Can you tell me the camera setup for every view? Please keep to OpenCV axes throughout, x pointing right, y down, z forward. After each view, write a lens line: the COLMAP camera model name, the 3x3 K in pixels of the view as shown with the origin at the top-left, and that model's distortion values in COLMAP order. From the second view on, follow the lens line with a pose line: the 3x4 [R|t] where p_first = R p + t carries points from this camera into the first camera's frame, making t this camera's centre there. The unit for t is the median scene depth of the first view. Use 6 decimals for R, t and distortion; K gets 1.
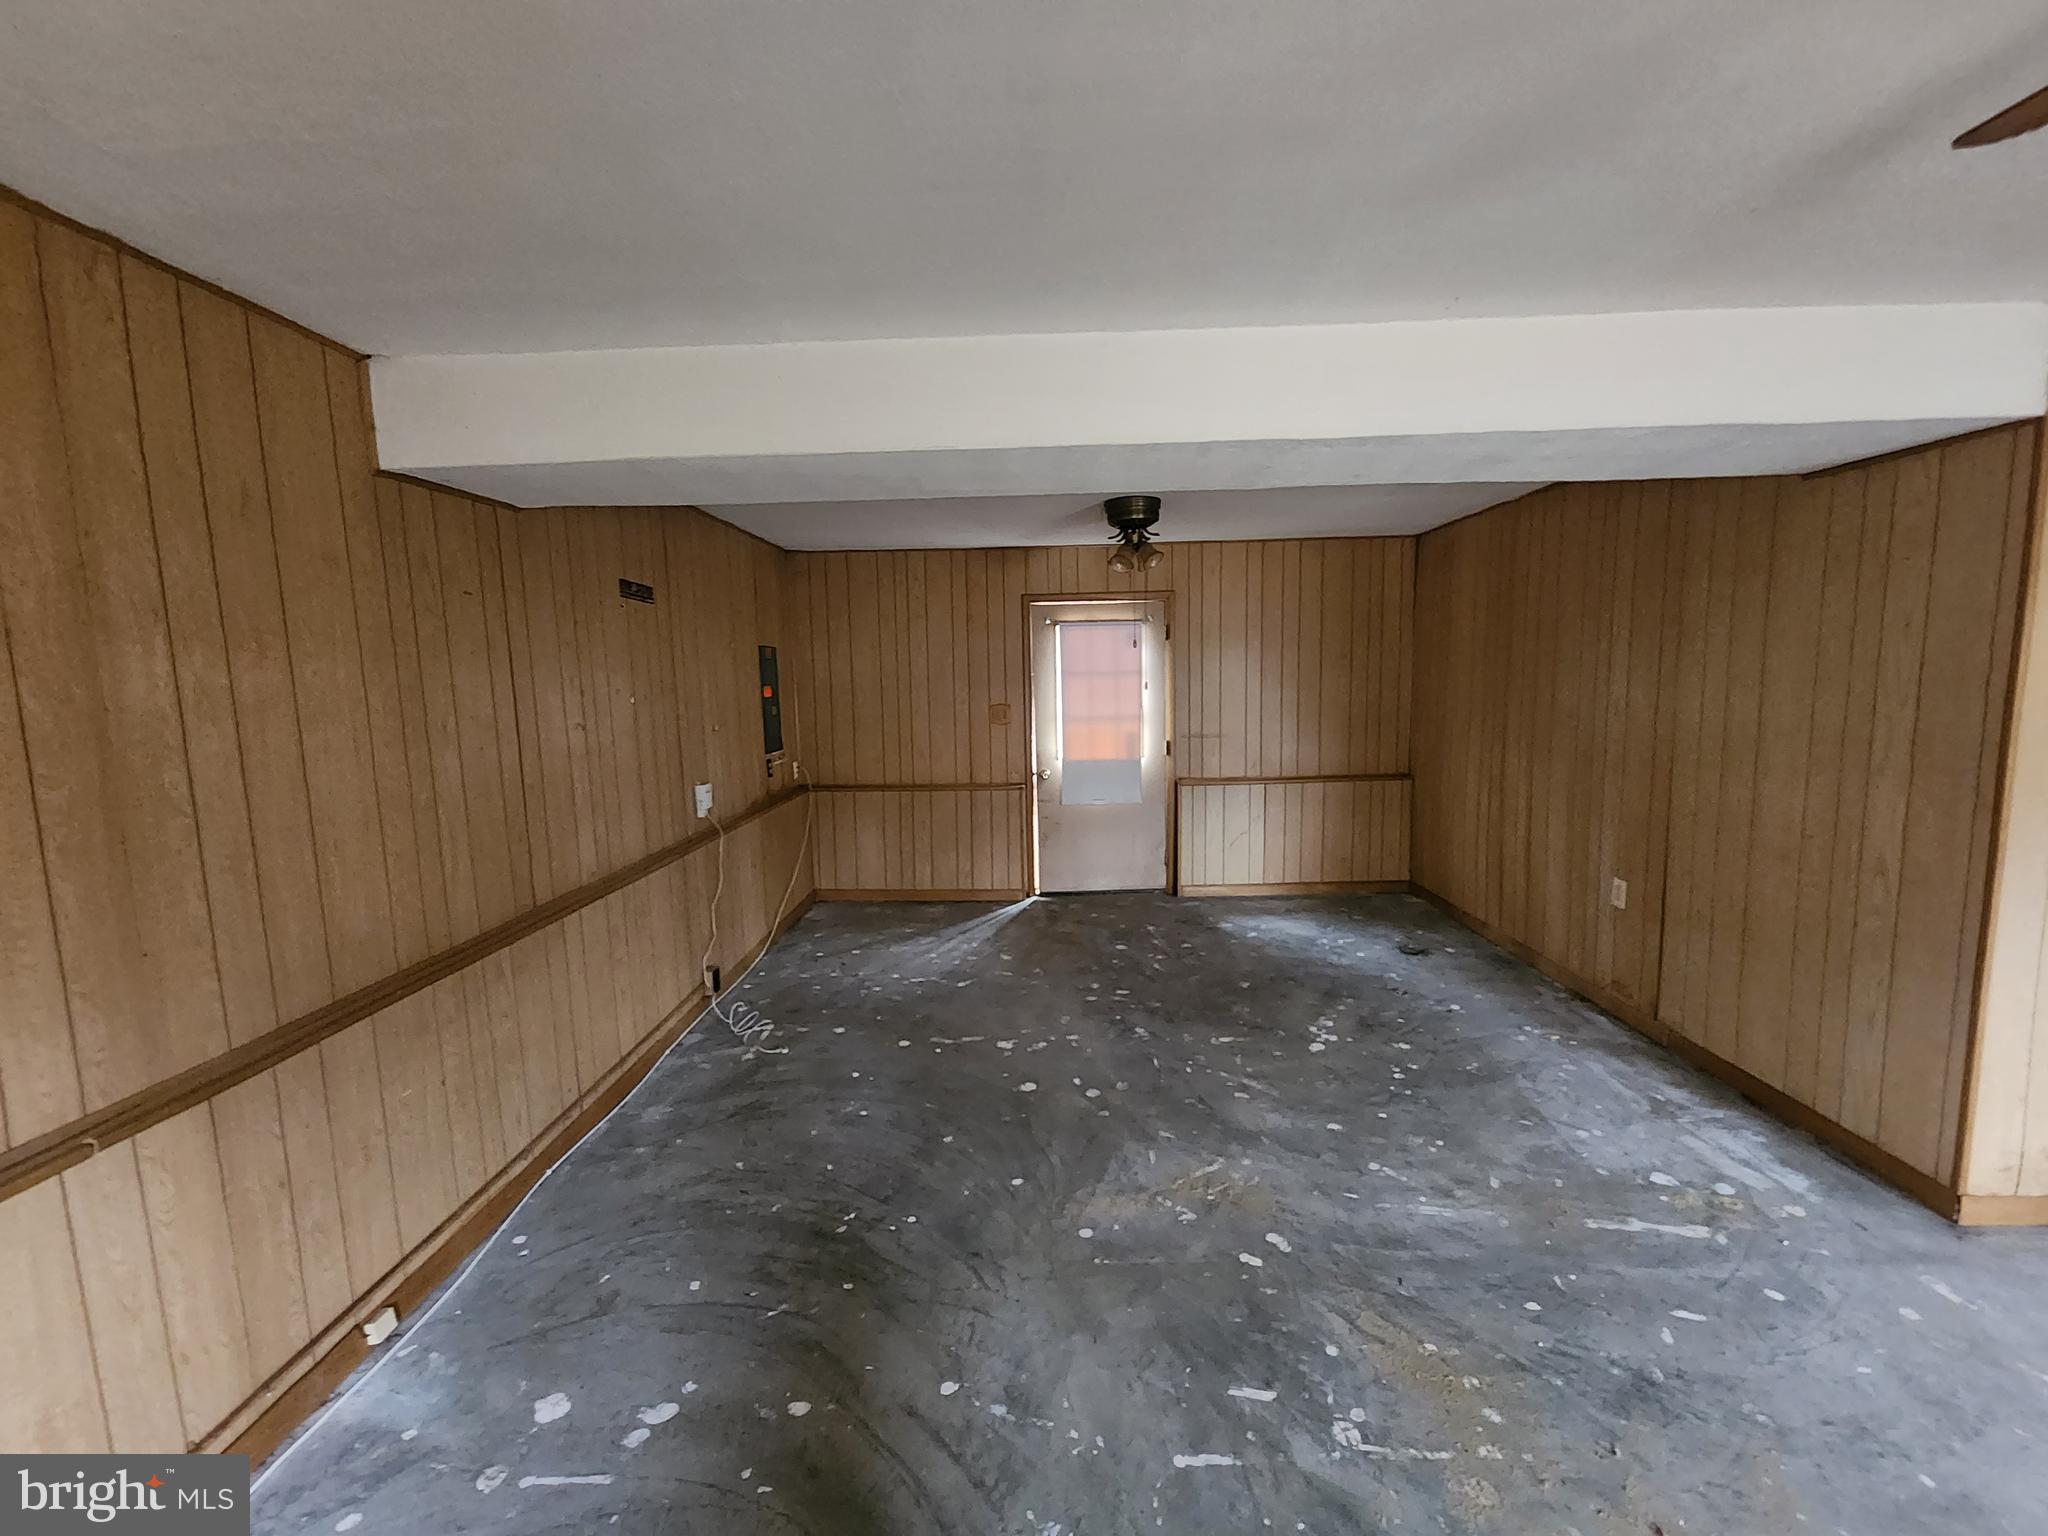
lens RADIAL K [[842.5, 0, 1026.1], [0, 842.5, 764.1], [0, 0, 1]] dist [0.002762, -0.002719]
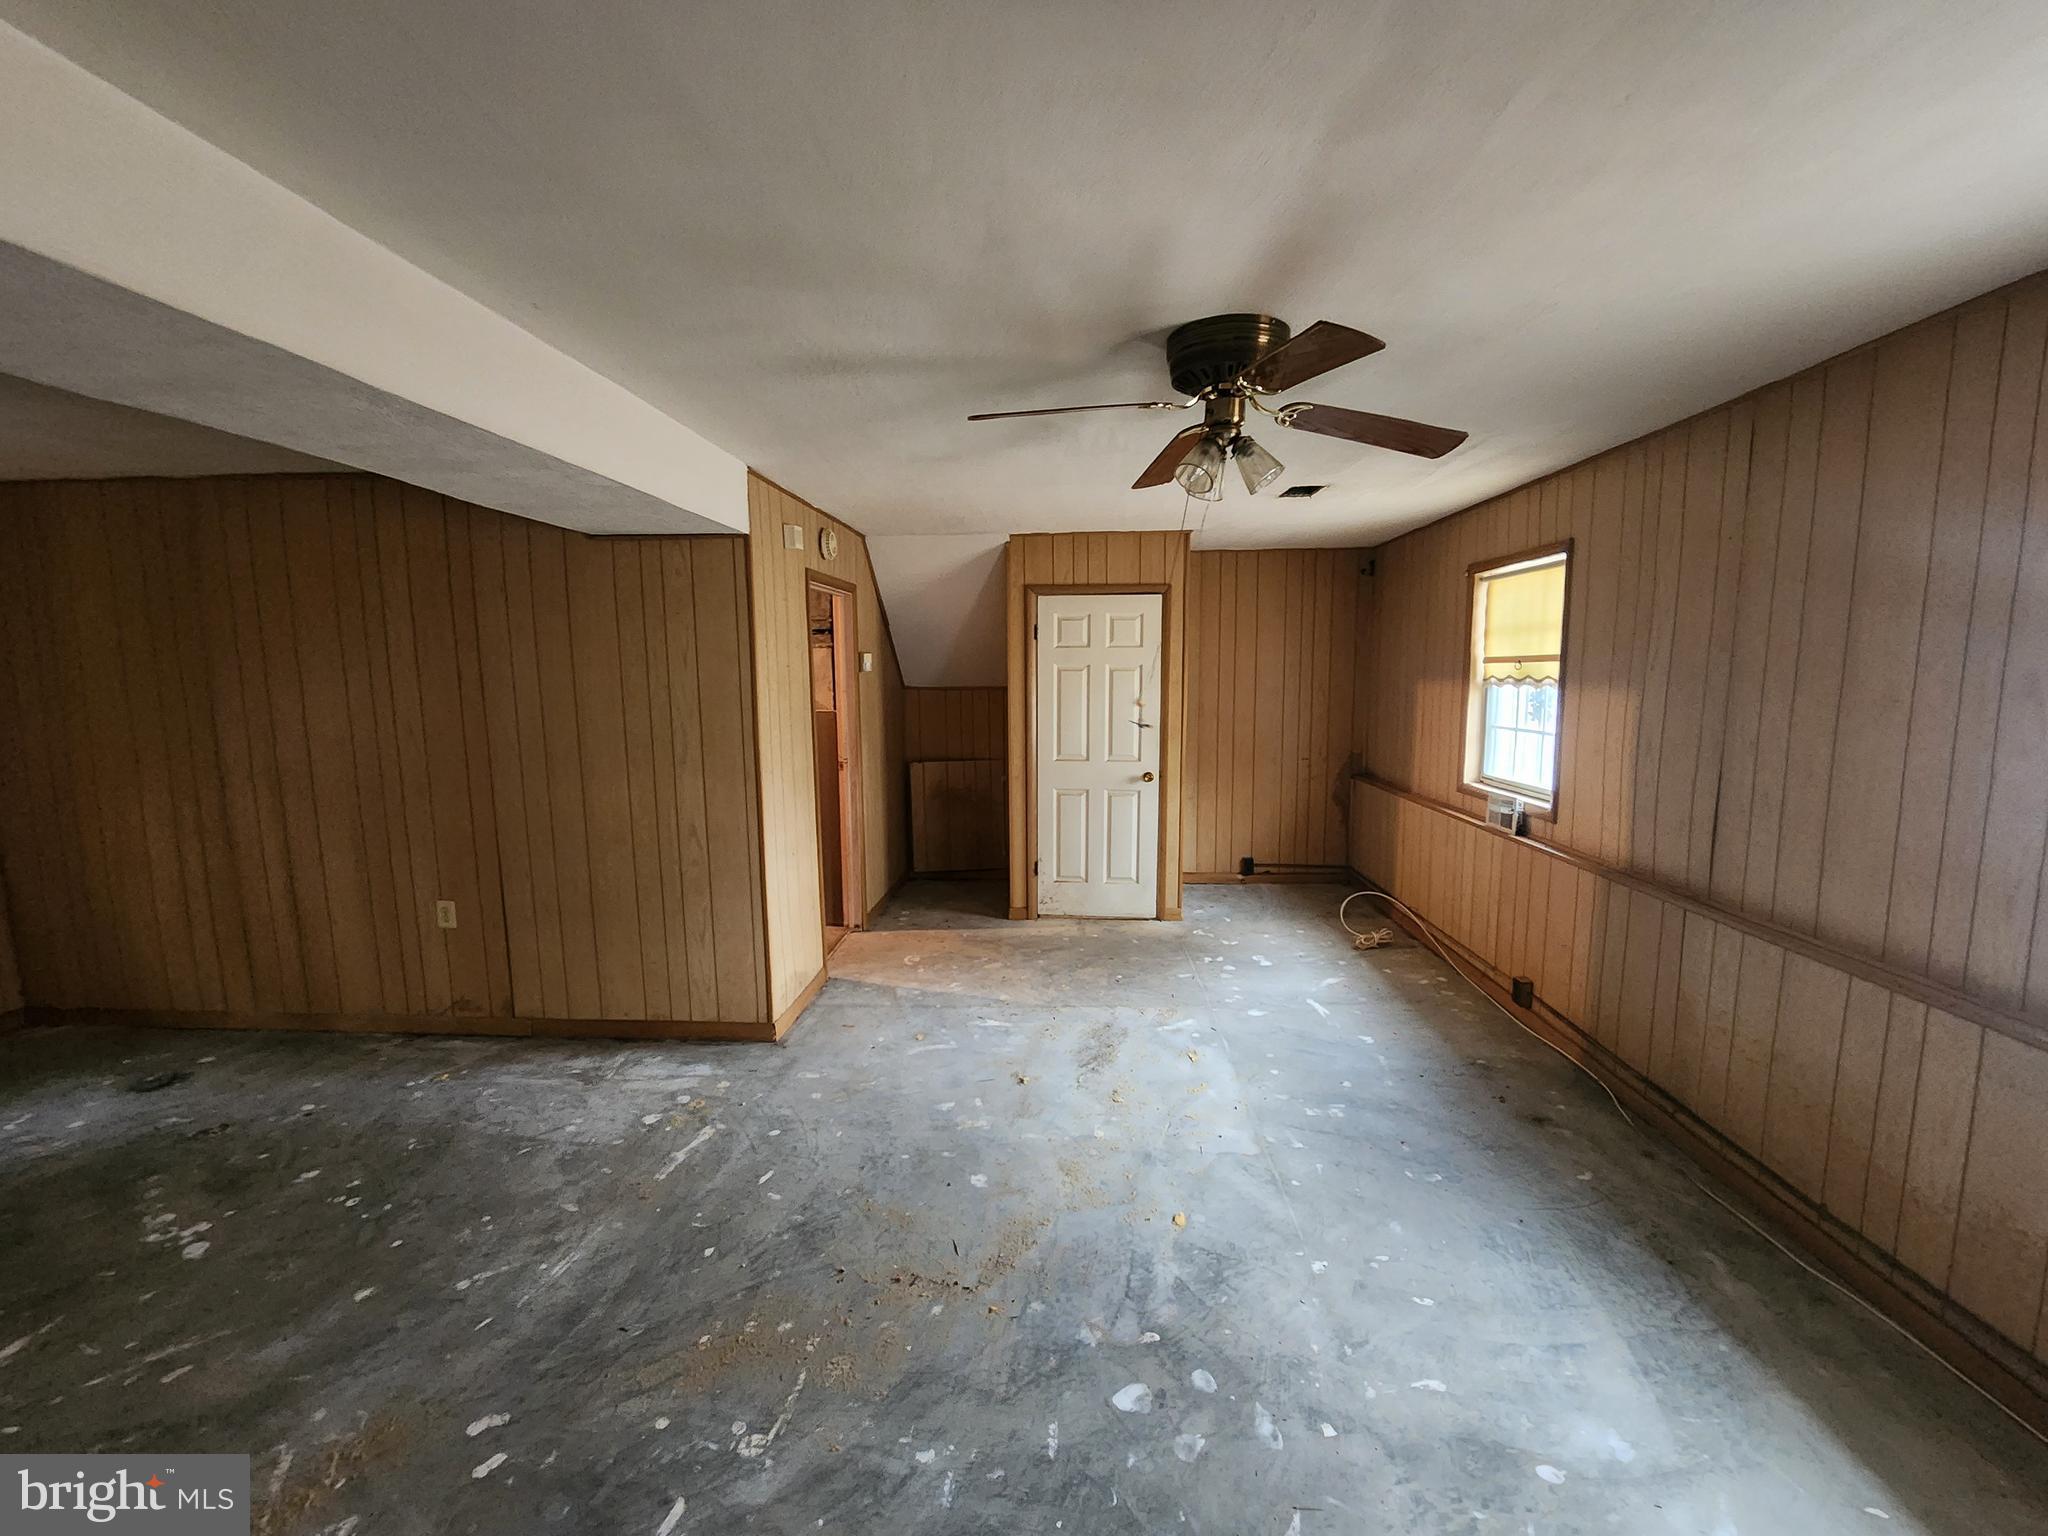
lens RADIAL K [[842.5, 0, 1027.5], [0, 842.5, 782.5], [0, 0, 1]] dist [0.002762, -0.002719]
pose [[0.033805, -0.107926, 0.993584, -0.369823], [0.110728, 0.988436, 0.103599, -0.042966], [-0.993276, 0.106516, 0.045365, 0.377848]]
